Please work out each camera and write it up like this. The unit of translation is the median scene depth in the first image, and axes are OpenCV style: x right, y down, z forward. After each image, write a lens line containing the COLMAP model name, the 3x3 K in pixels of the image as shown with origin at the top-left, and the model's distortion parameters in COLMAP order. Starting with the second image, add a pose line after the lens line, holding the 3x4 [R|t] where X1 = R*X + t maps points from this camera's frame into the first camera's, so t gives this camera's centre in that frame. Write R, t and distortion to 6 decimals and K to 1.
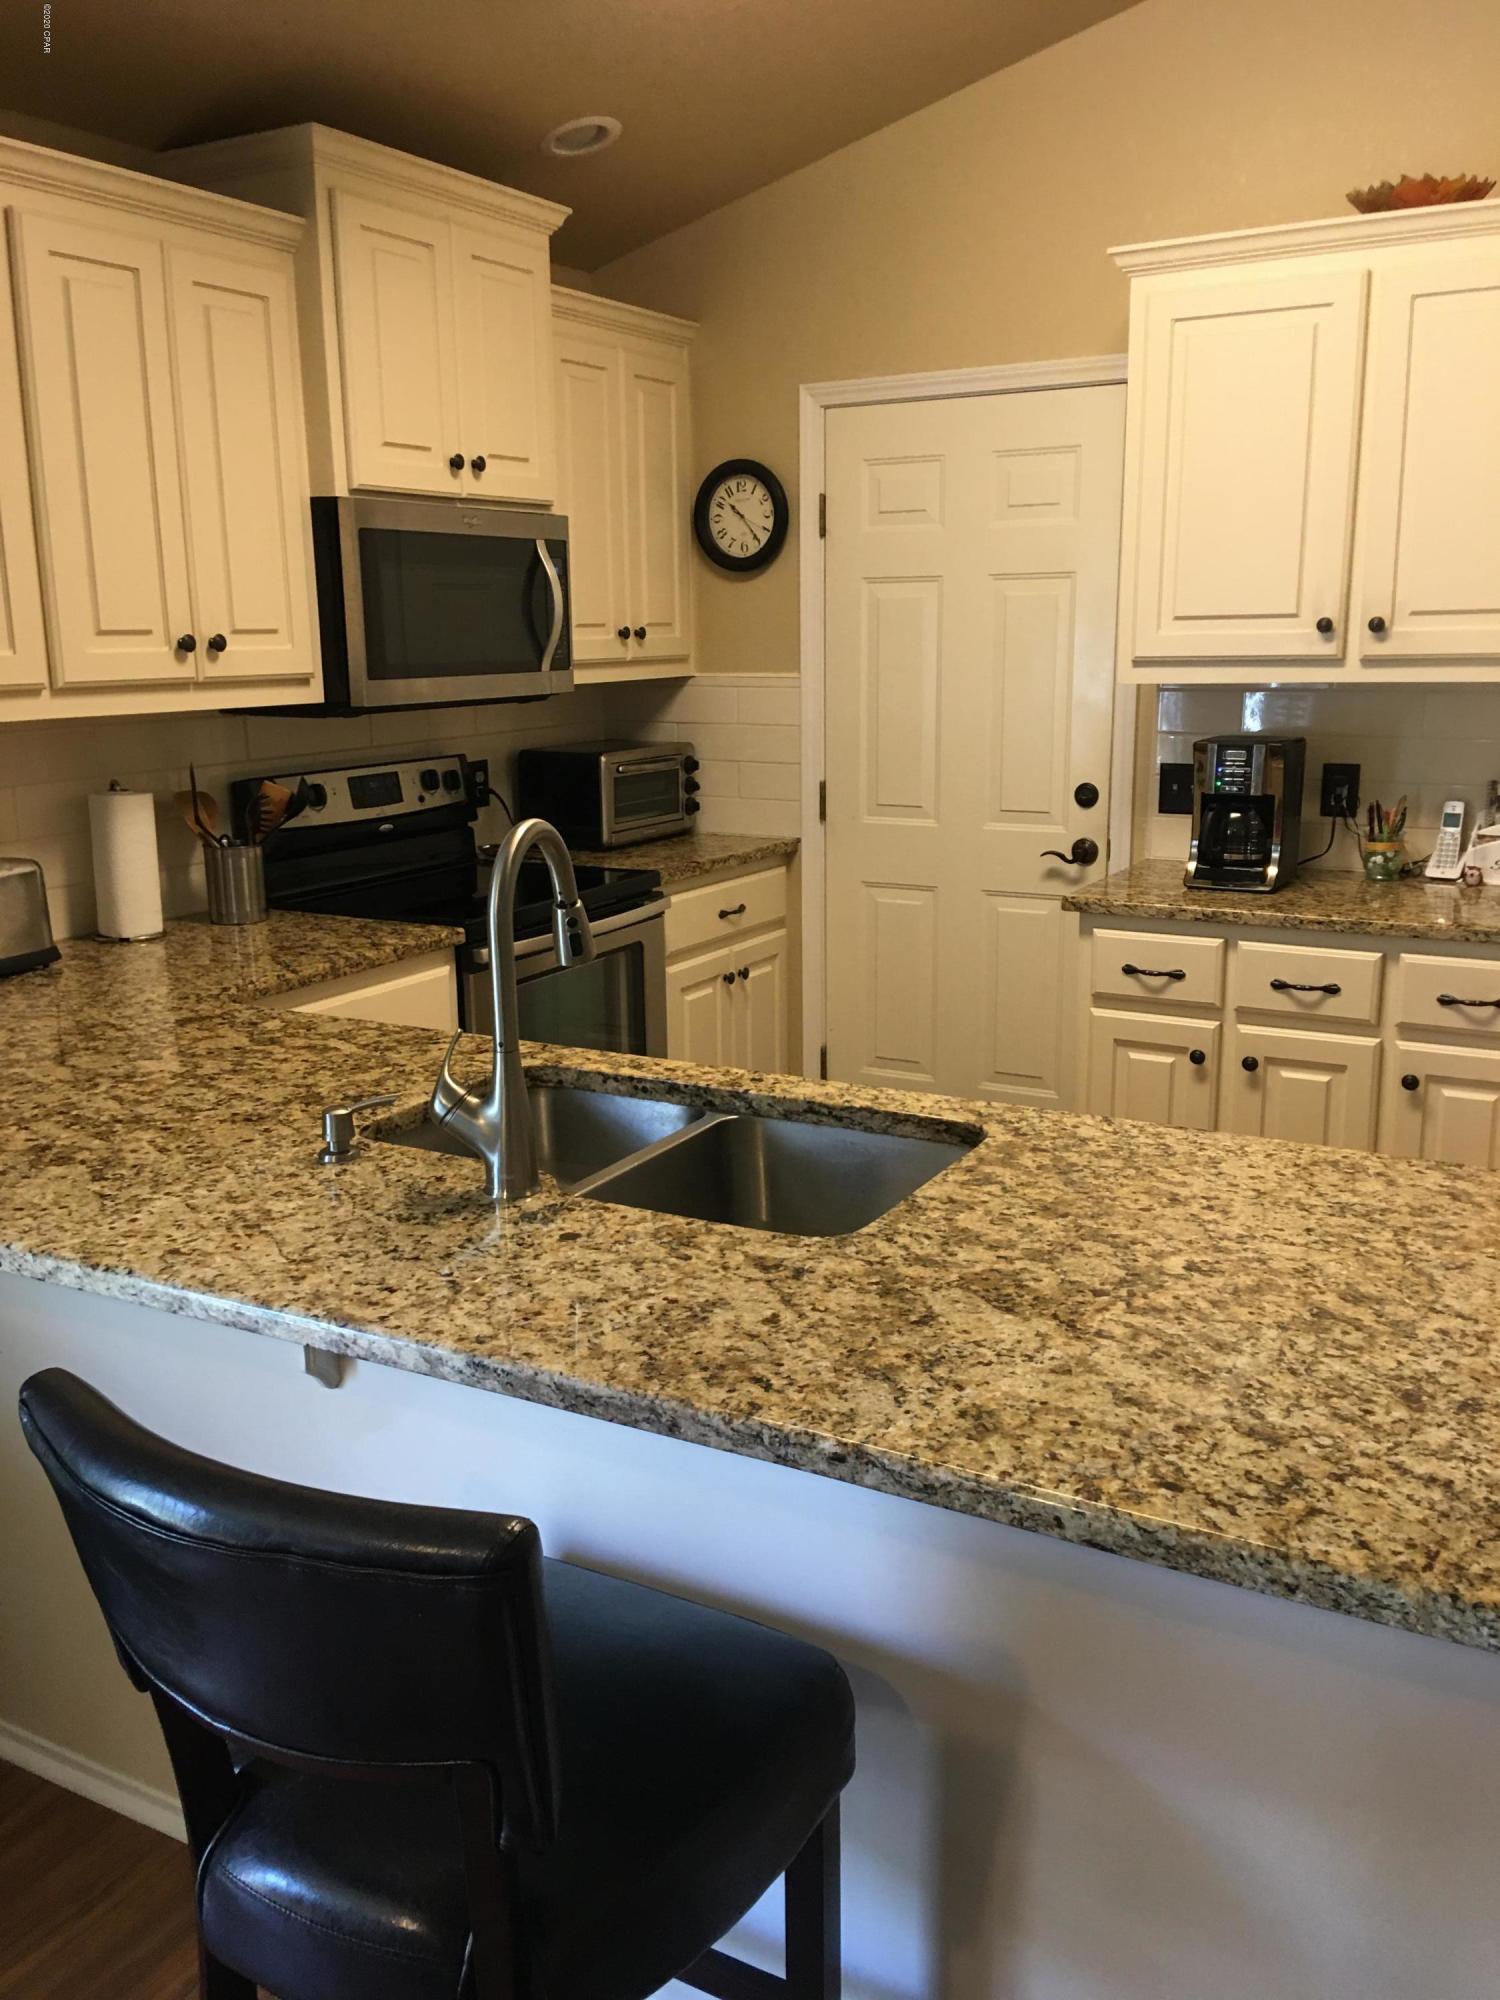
lens RADIAL K [[1694.1, 0, 647.6], [0, 1694.1, 987.5], [0, 0, 1]] dist [0.049932, -0.047907]
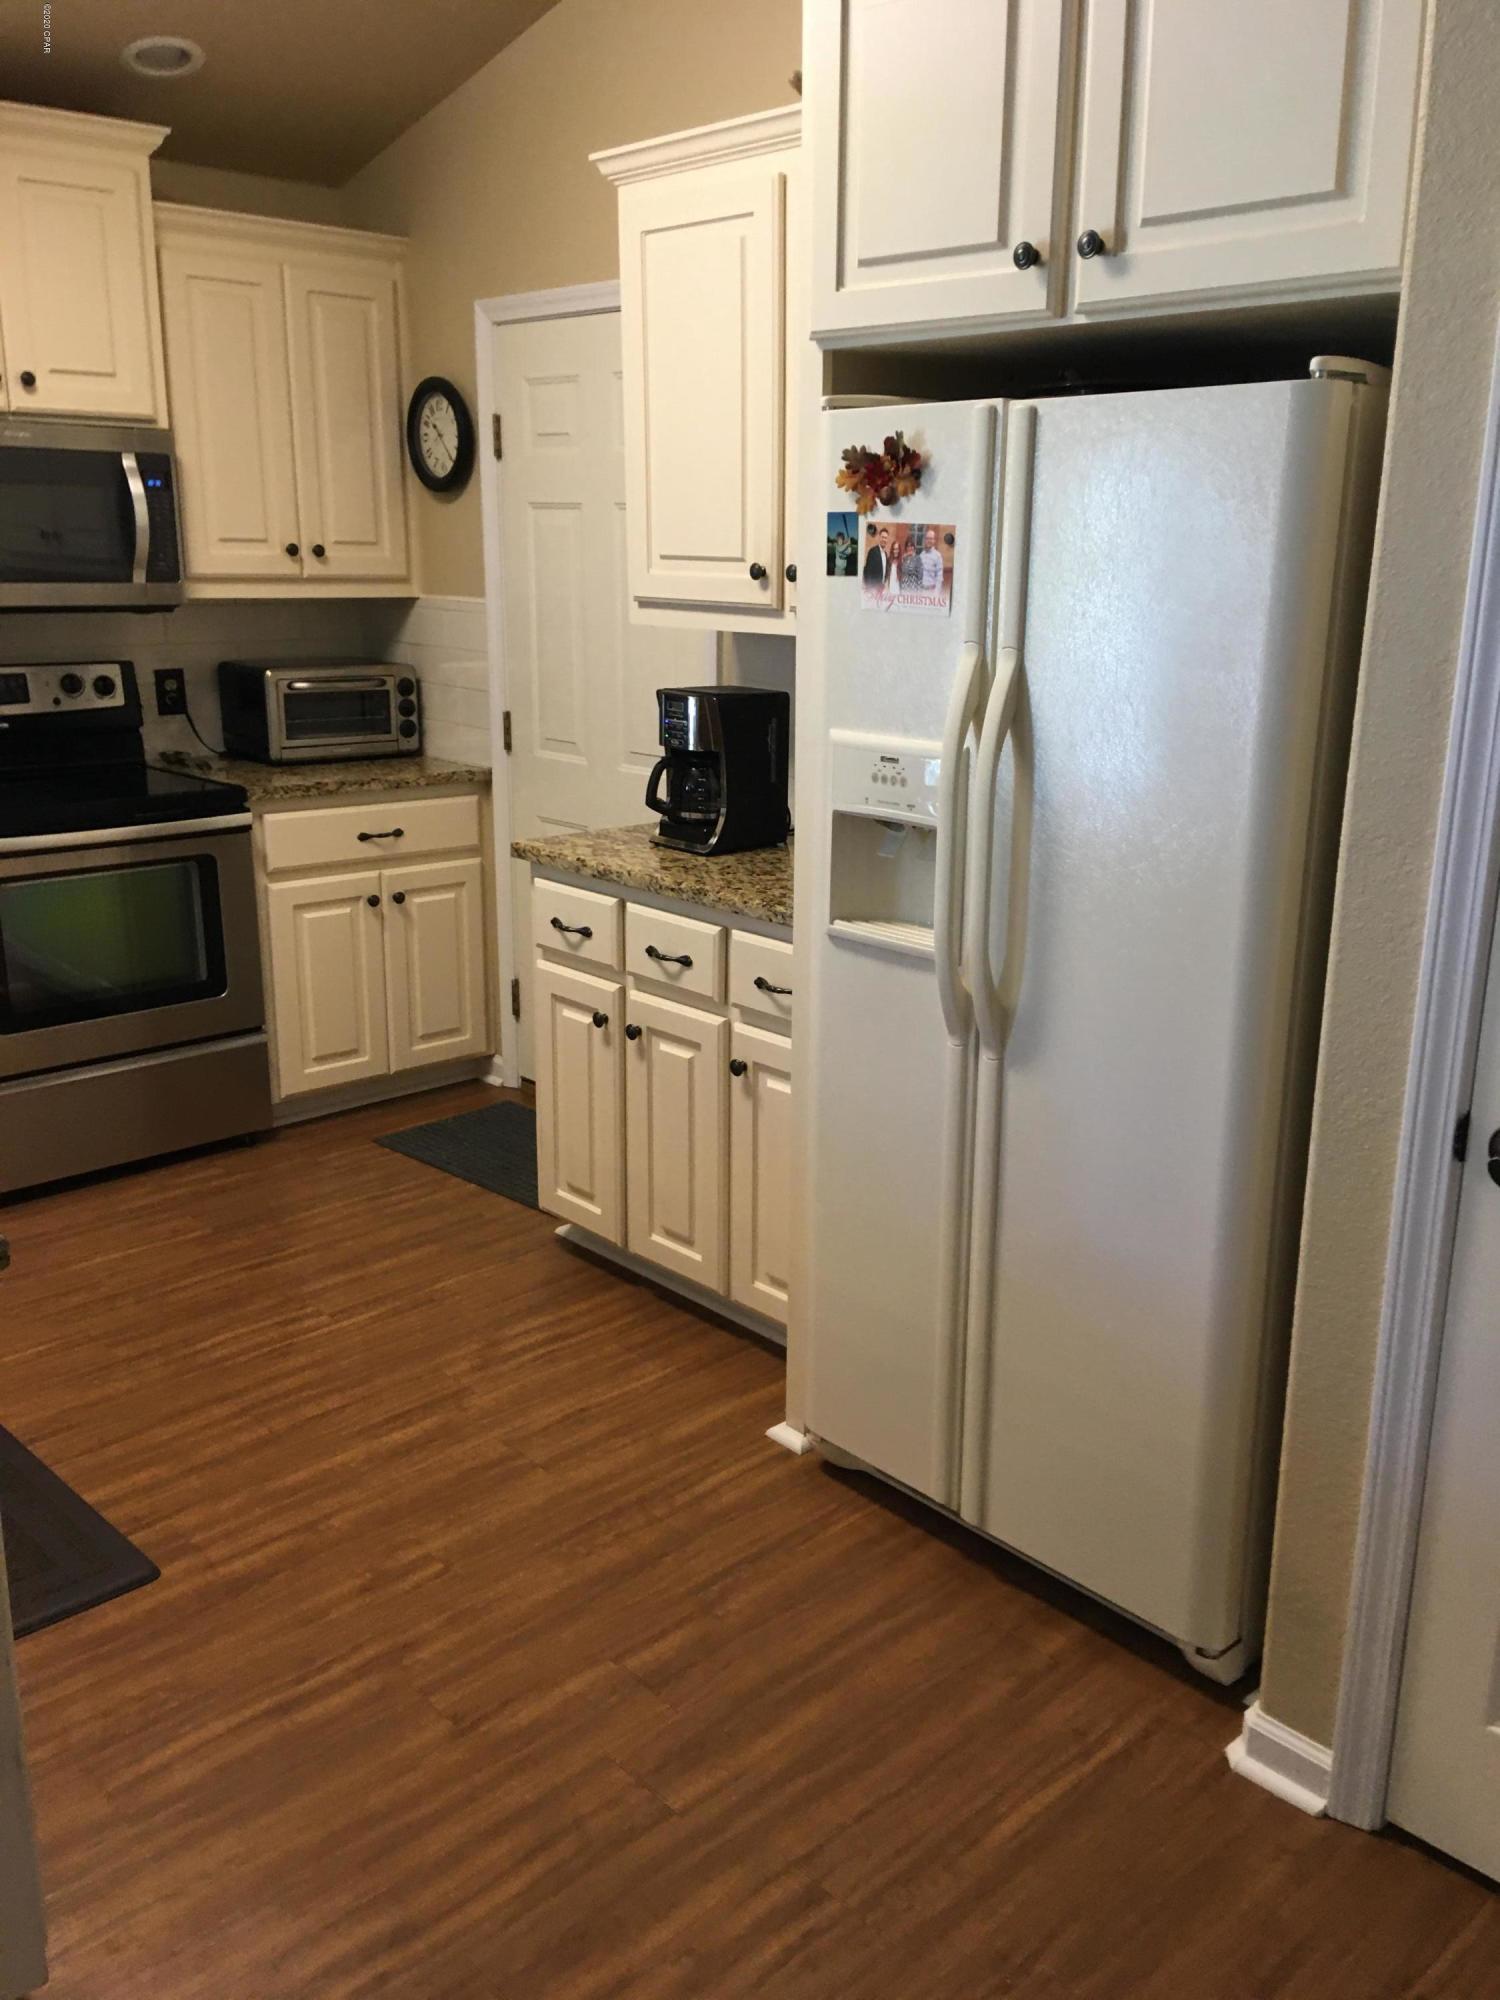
lens RADIAL K [[1694.1, 0, 749.6], [0, 1694.1, 1001.9], [0, 0, 1]] dist [0.049932, -0.047907]
pose [[0.959753, 0.105647, -0.260218, 0.545926], [-0.091527, 0.993624, 0.065828, -0.033413], [0.265513, -0.039361, 0.963303, 0.084206]]
